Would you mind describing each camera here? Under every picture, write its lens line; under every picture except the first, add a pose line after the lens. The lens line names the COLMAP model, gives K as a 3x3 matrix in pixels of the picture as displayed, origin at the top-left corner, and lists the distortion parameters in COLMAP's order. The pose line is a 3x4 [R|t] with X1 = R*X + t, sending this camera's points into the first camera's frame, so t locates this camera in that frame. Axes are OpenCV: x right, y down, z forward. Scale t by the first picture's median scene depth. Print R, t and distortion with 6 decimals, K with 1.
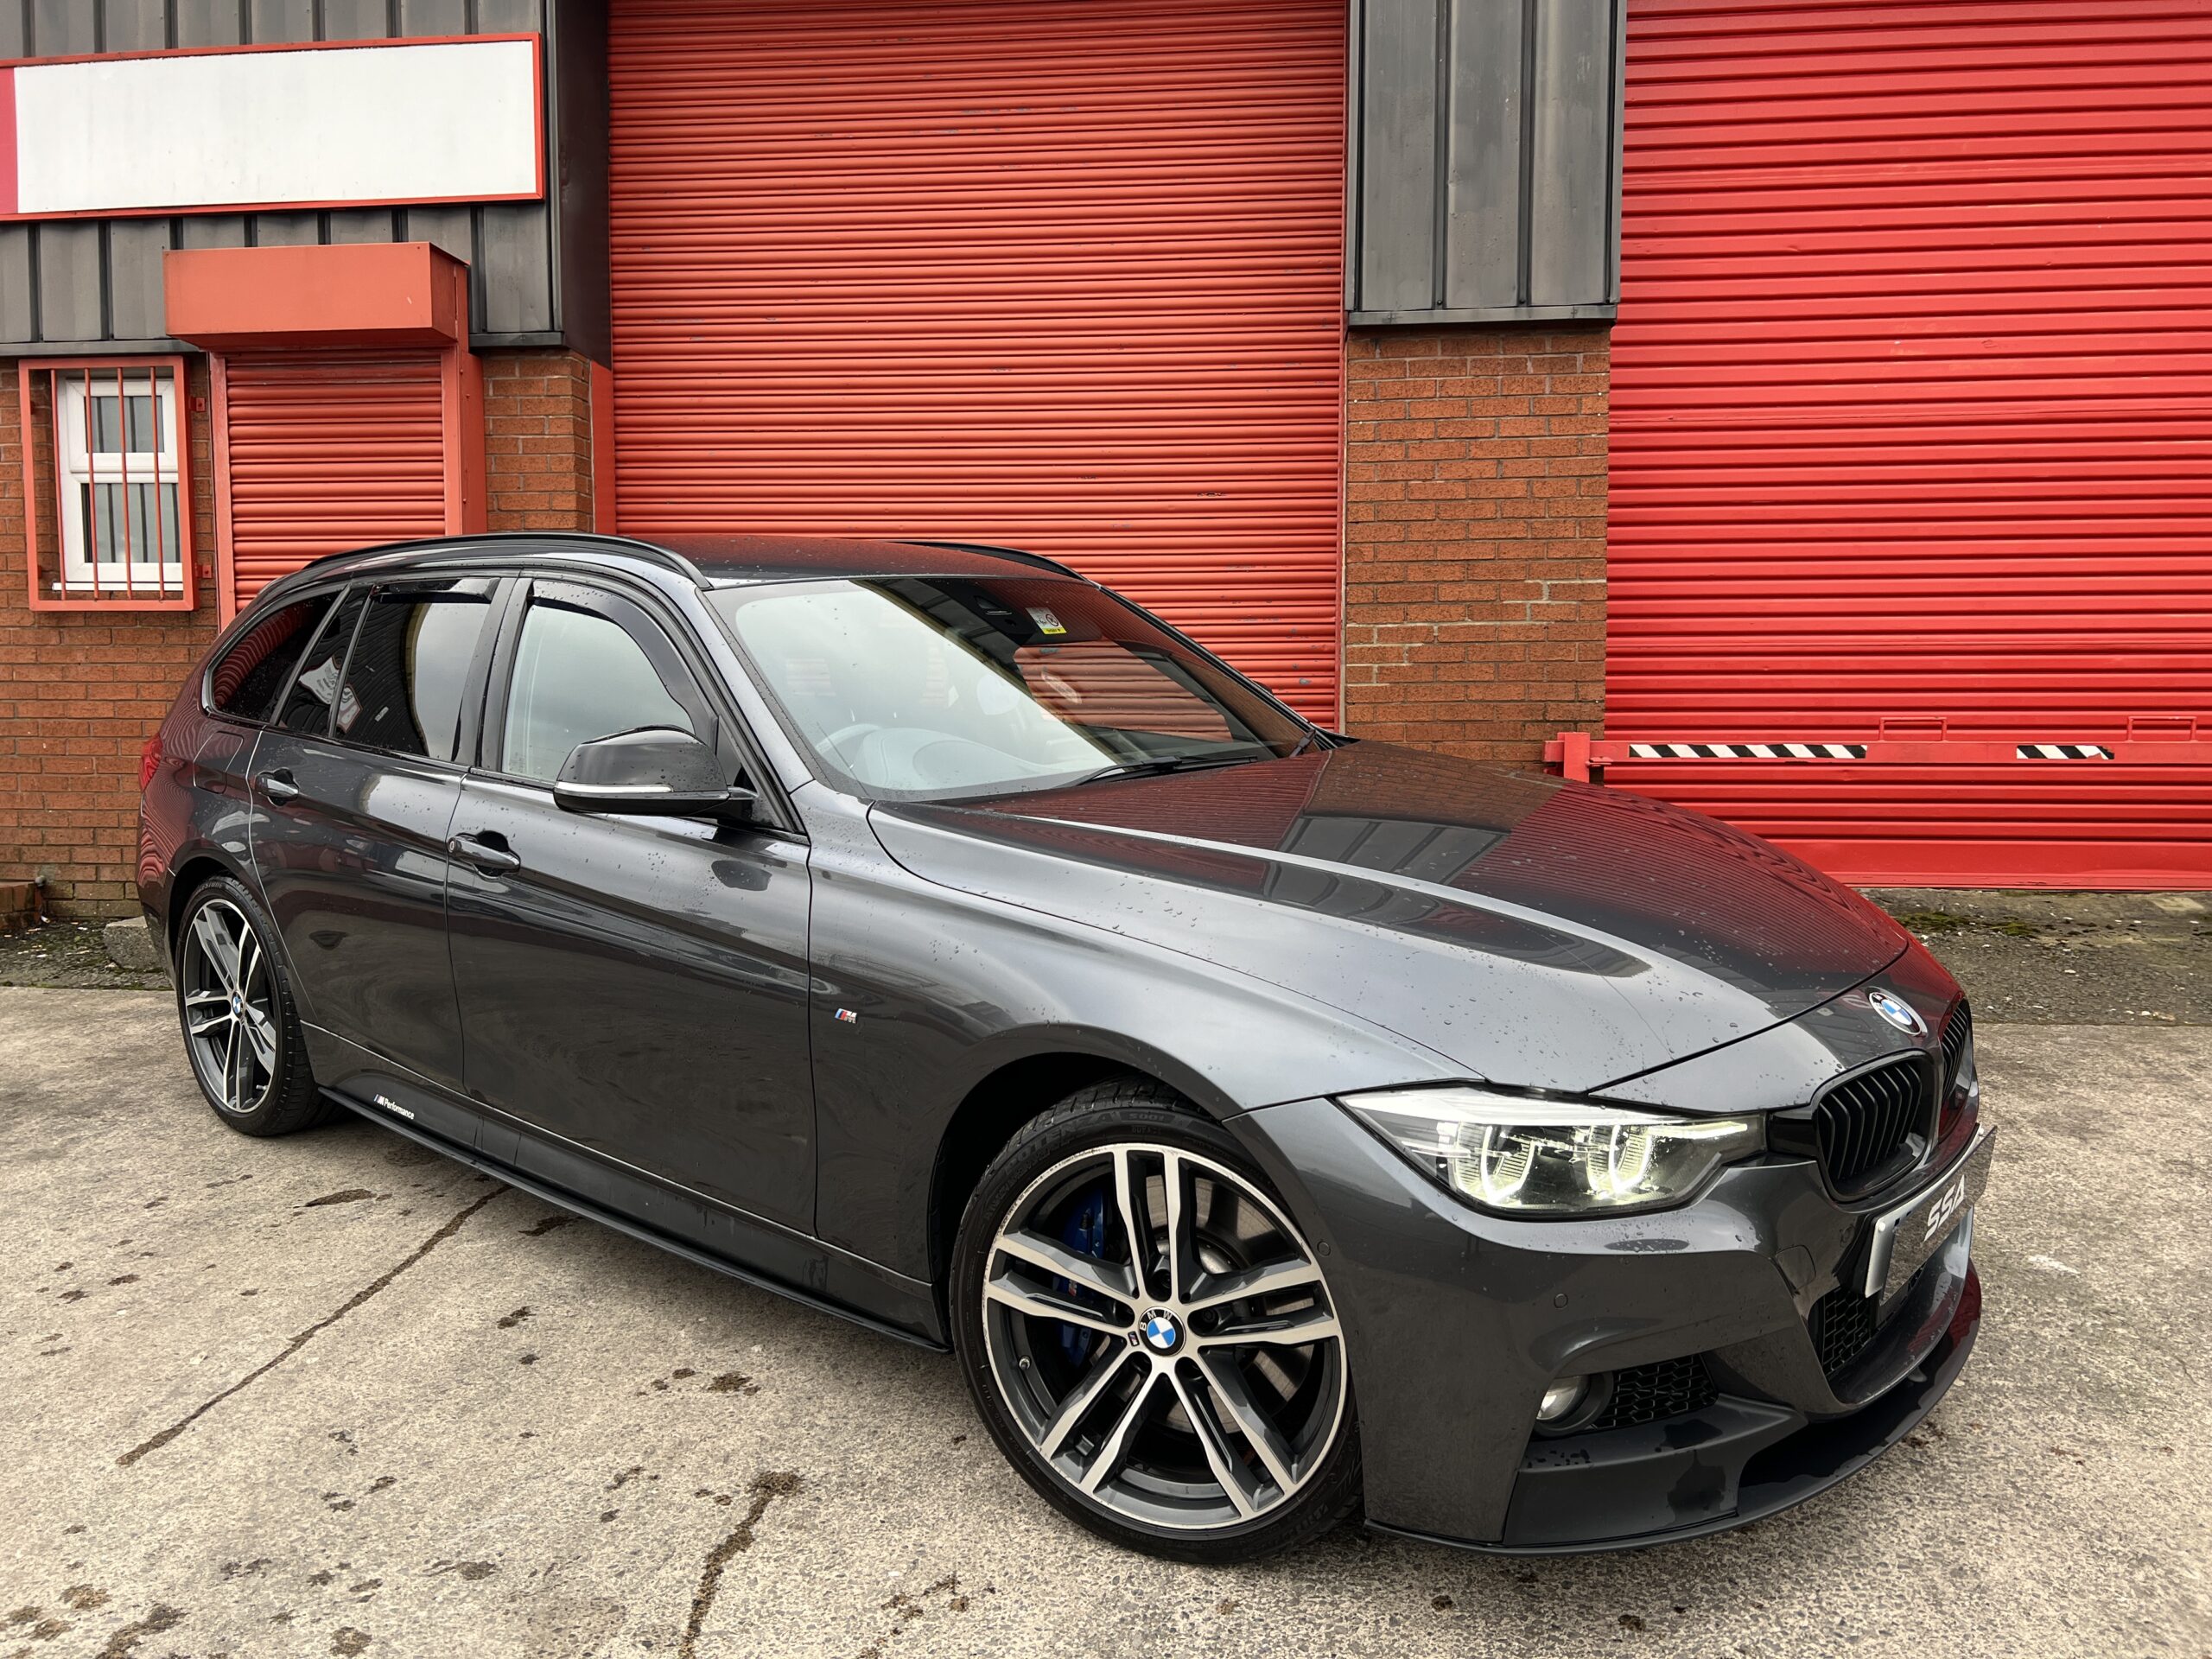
lens RADIAL K [[1671.3, 0, 1100.7], [0, 1671.3, 841.2], [0, 0, 1]] dist [0.038585, -0.046178]
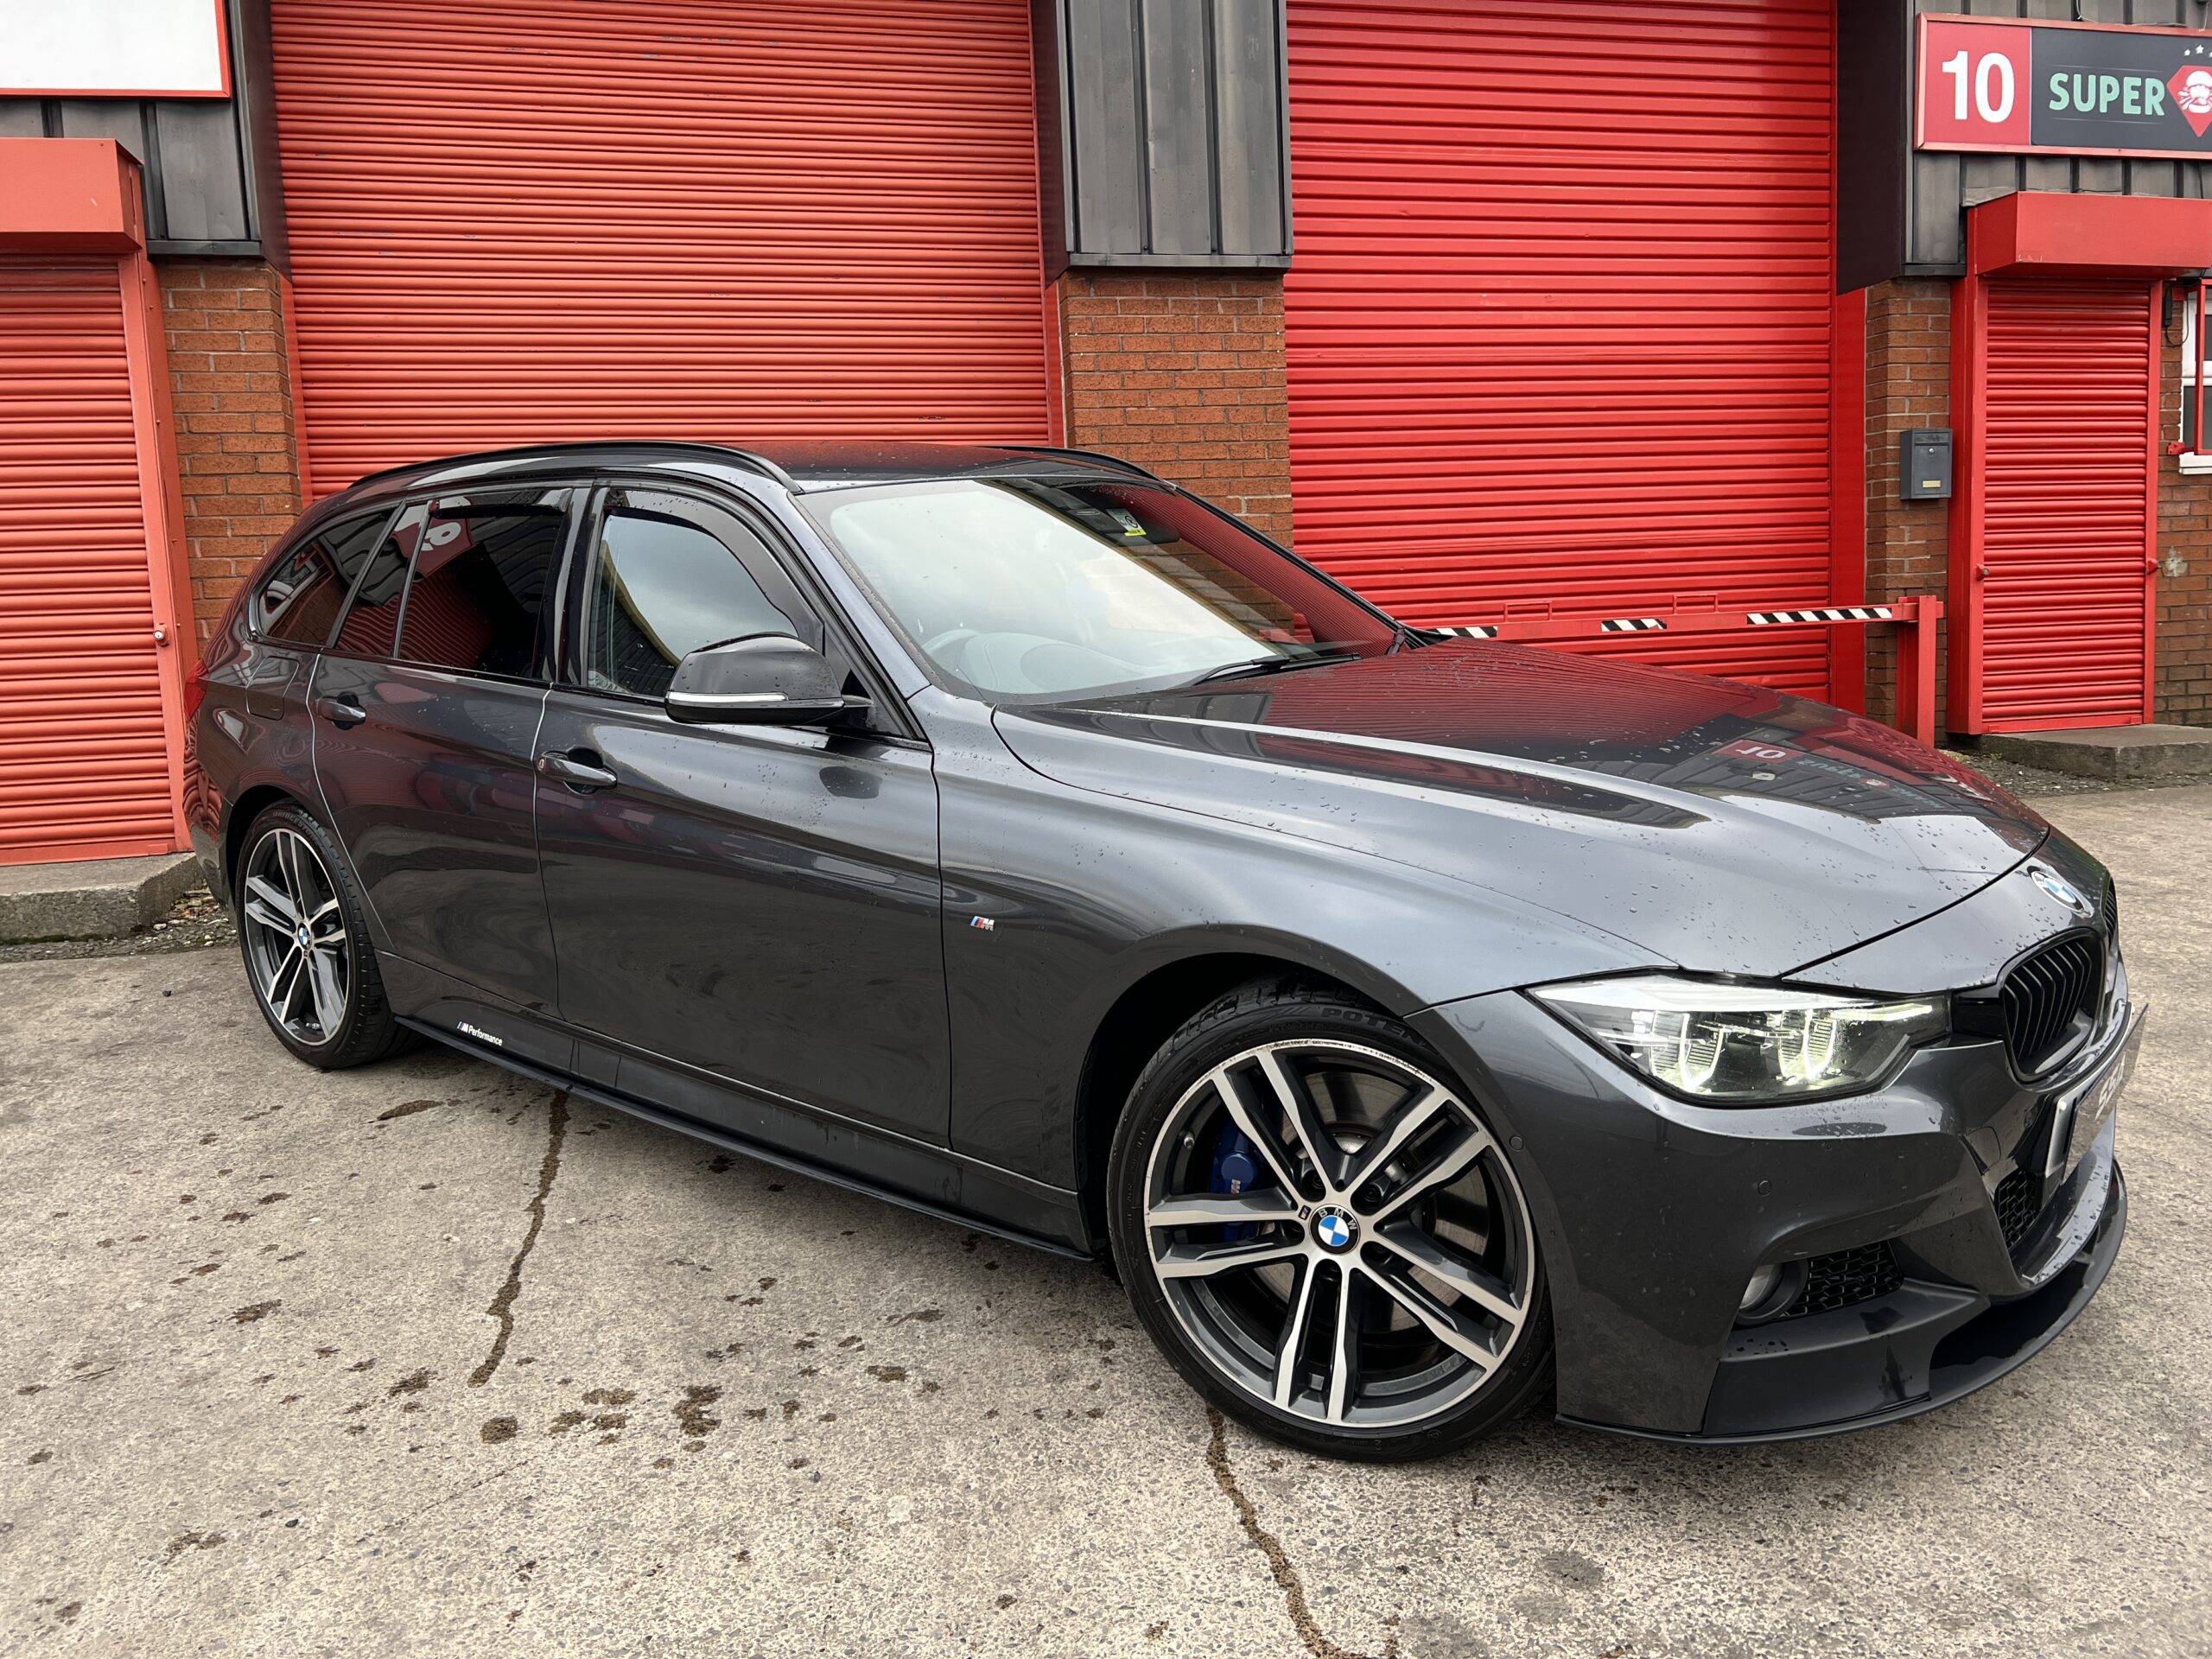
lens RADIAL K [[1671.3, 0, 1124.5], [0, 1671.3, 819.0], [0, 0, 1]] dist [0.038585, -0.046178]
pose [[0.935861, -0.078508, 0.343513, -0.225949], [0.069850, 0.996851, 0.037526, 0.017846], [-0.345377, -0.011124, 0.938398, -0.055965]]
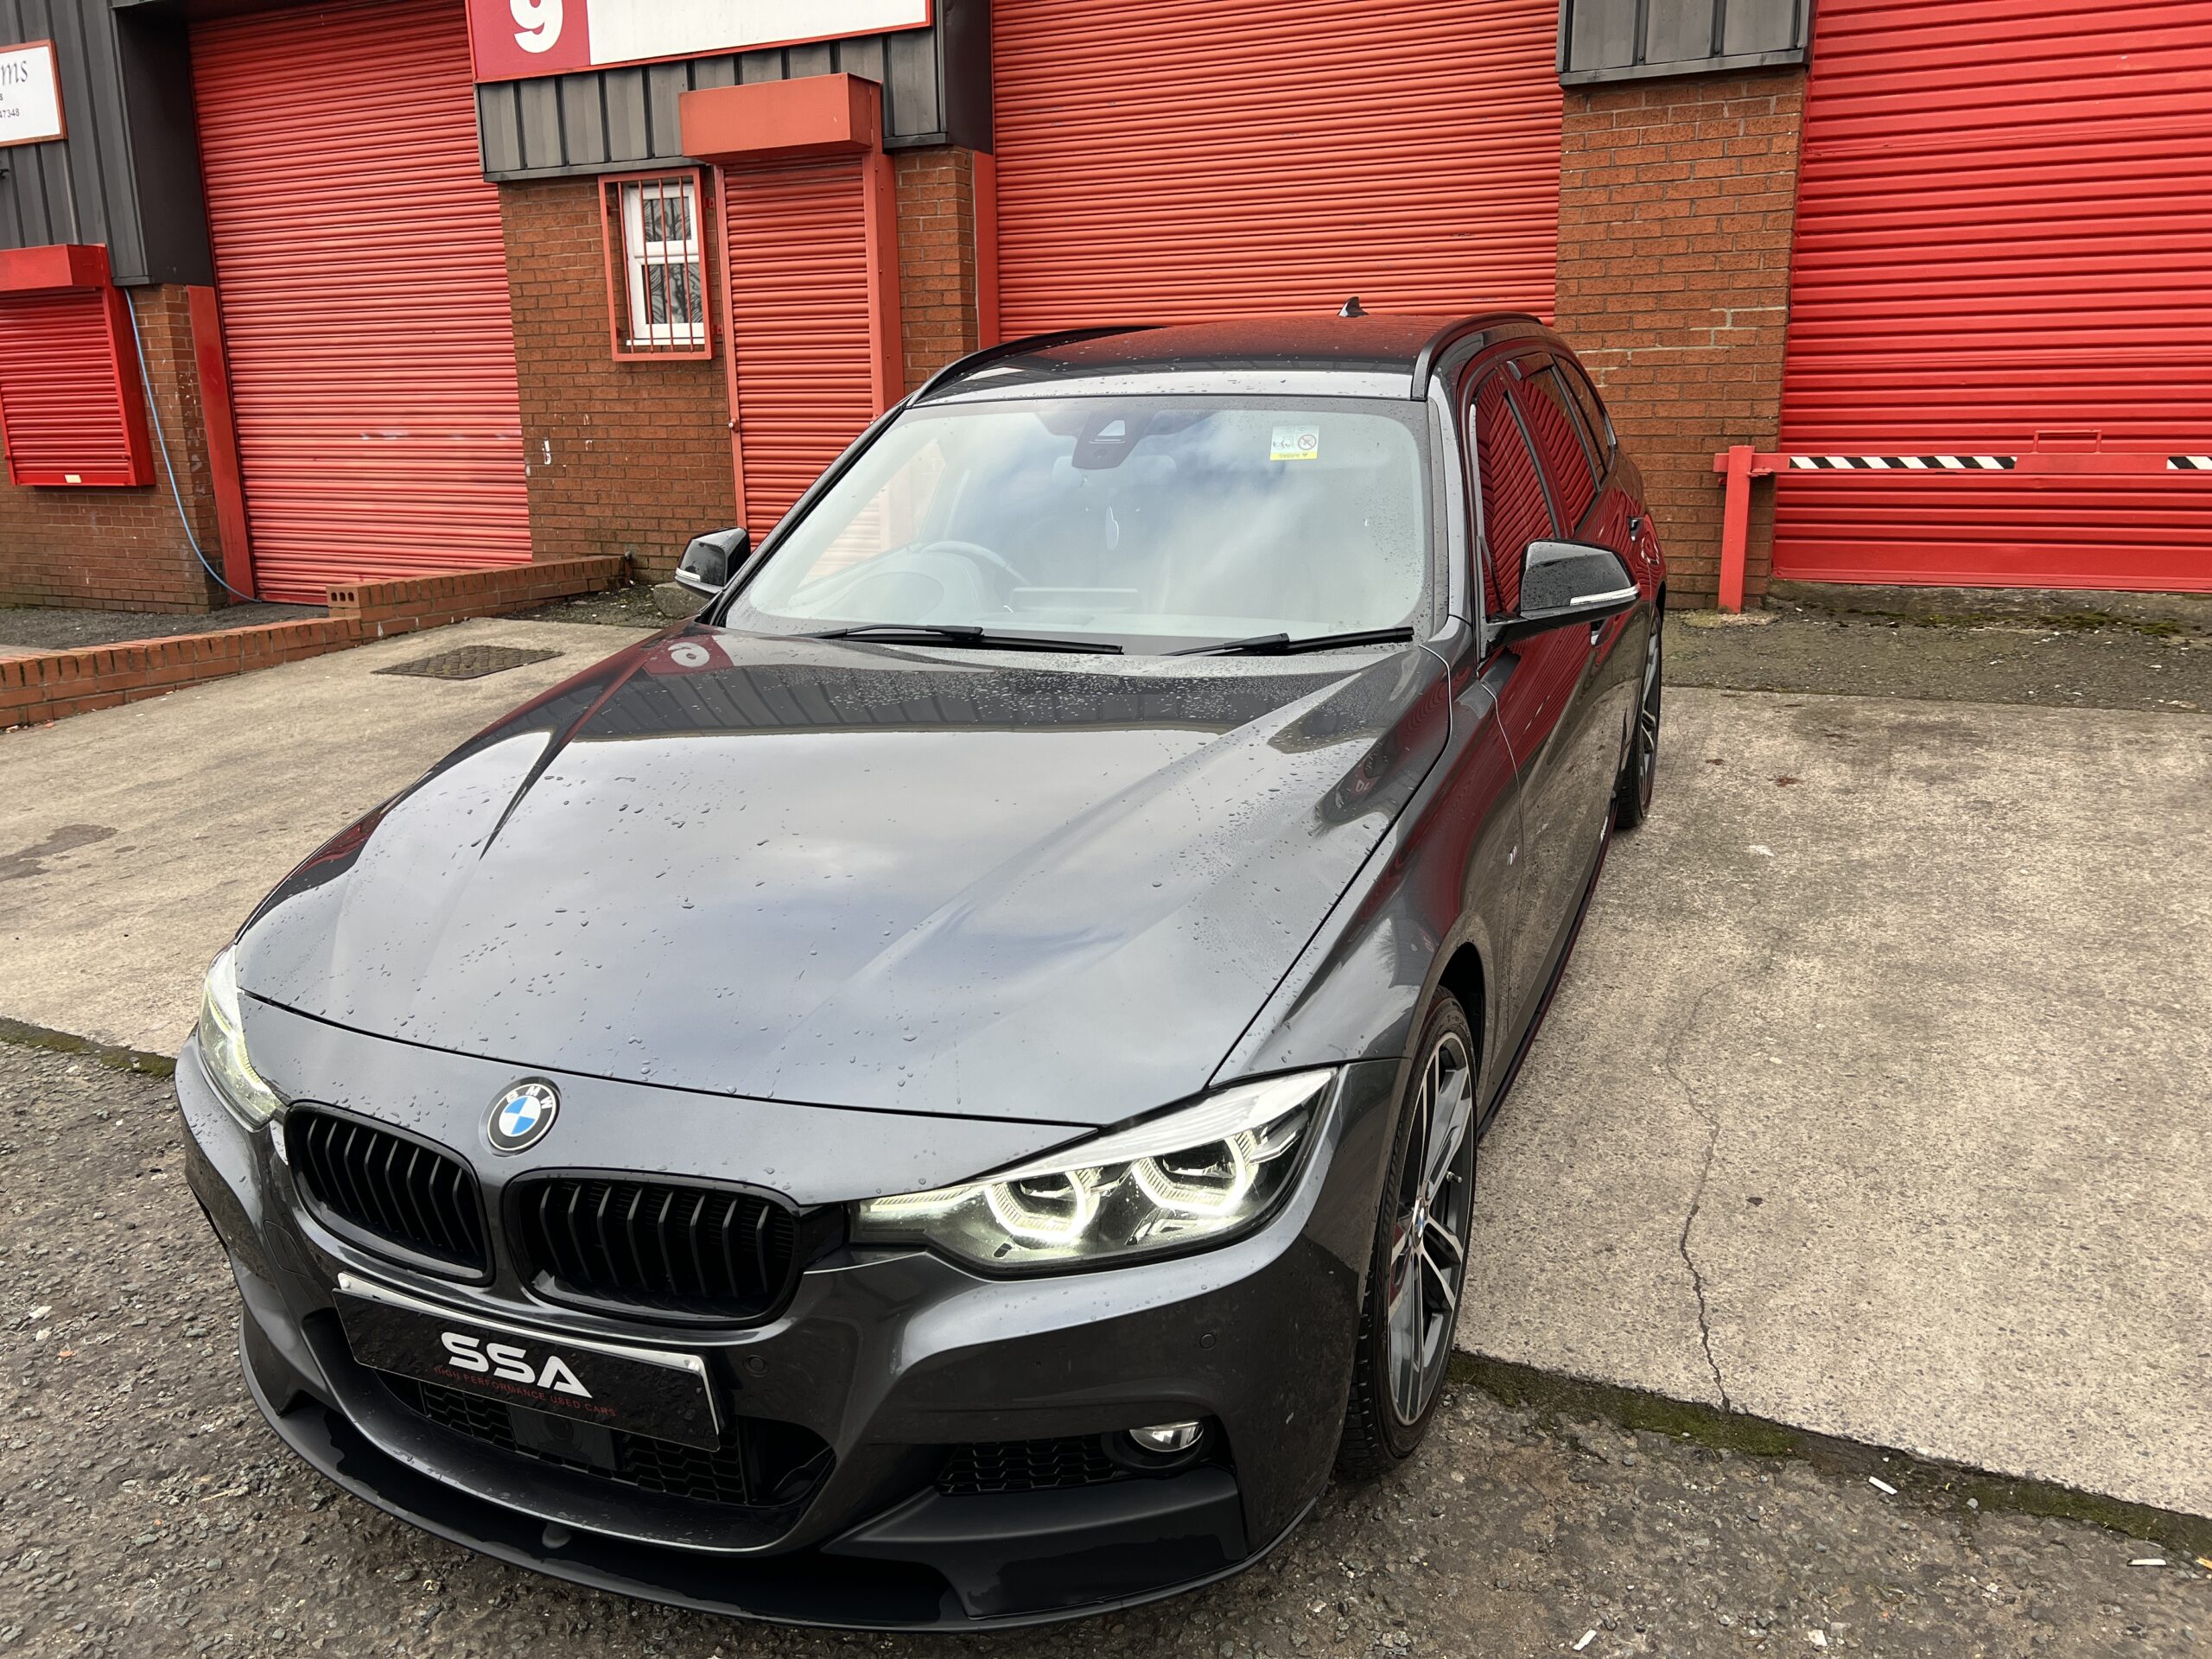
lens RADIAL K [[1671.3, 0, 1098.5], [0, 1671.3, 814.7], [0, 0, 1]] dist [0.038585, -0.046178]
pose [[0.941917, 0.067712, -0.328949, 0.261837], [-0.011956, 0.985605, 0.168643, -0.004673], [0.335633, -0.154915, 0.929167, -0.255666]]
